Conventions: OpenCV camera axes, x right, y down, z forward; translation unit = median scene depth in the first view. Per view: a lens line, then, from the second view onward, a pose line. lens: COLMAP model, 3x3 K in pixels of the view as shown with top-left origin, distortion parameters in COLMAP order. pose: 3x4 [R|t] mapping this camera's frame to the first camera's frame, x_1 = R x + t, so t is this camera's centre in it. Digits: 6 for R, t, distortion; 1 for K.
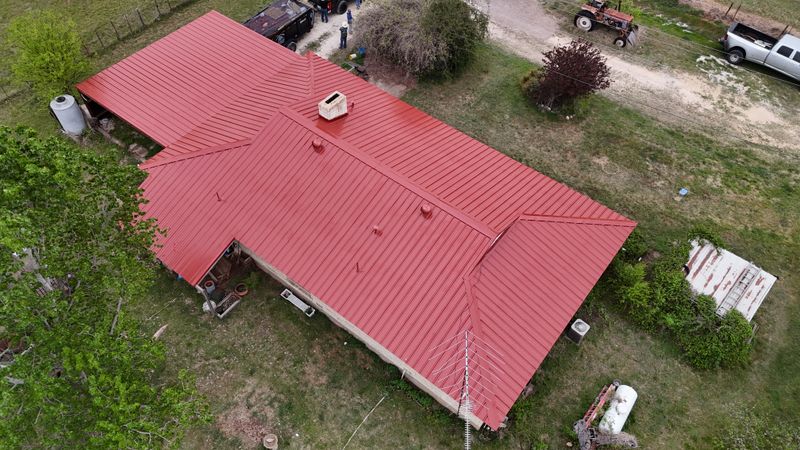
lens RADIAL K [[589.2, 0, 400.0], [0, 589.2, 225.0], [0, 0, 1]] dist [0.081631, -0.075460]
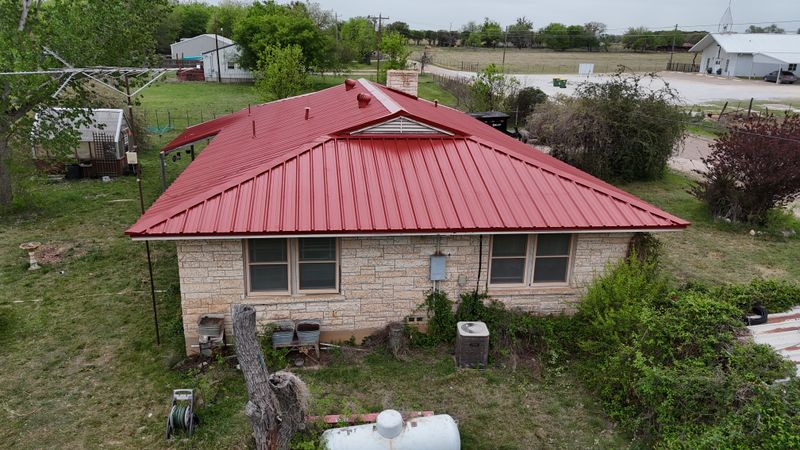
lens RADIAL K [[589.2, 0, 400.0], [0, 589.2, 225.0], [0, 0, 1]] dist [0.081631, -0.075460]
pose [[0.723253, 0.205905, -0.659173, 0.549285], [-0.554401, 0.742247, -0.376442, 0.317857], [0.411758, 0.637709, 0.650986, 0.574082]]
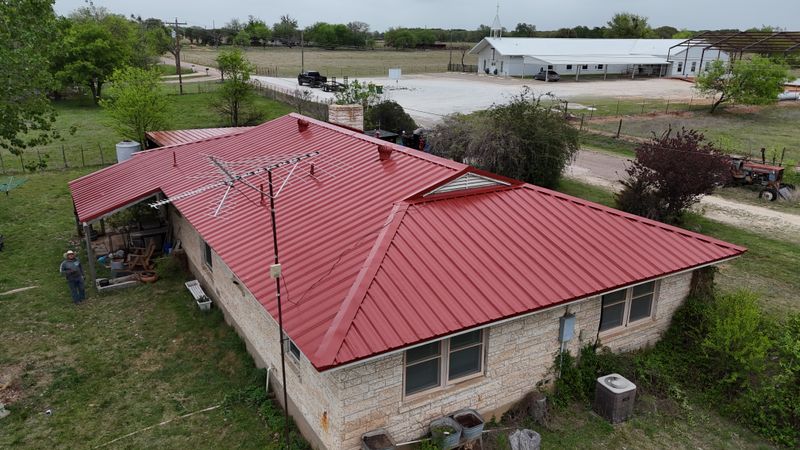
lens RADIAL K [[589.2, 0, 400.0], [0, 589.2, 225.0], [0, 0, 1]] dist [0.081631, -0.075460]
pose [[0.933591, 0.101278, -0.343731, 0.282889], [-0.281712, 0.800266, -0.529351, 0.373160], [0.221464, 0.591030, 0.775652, 0.466114]]
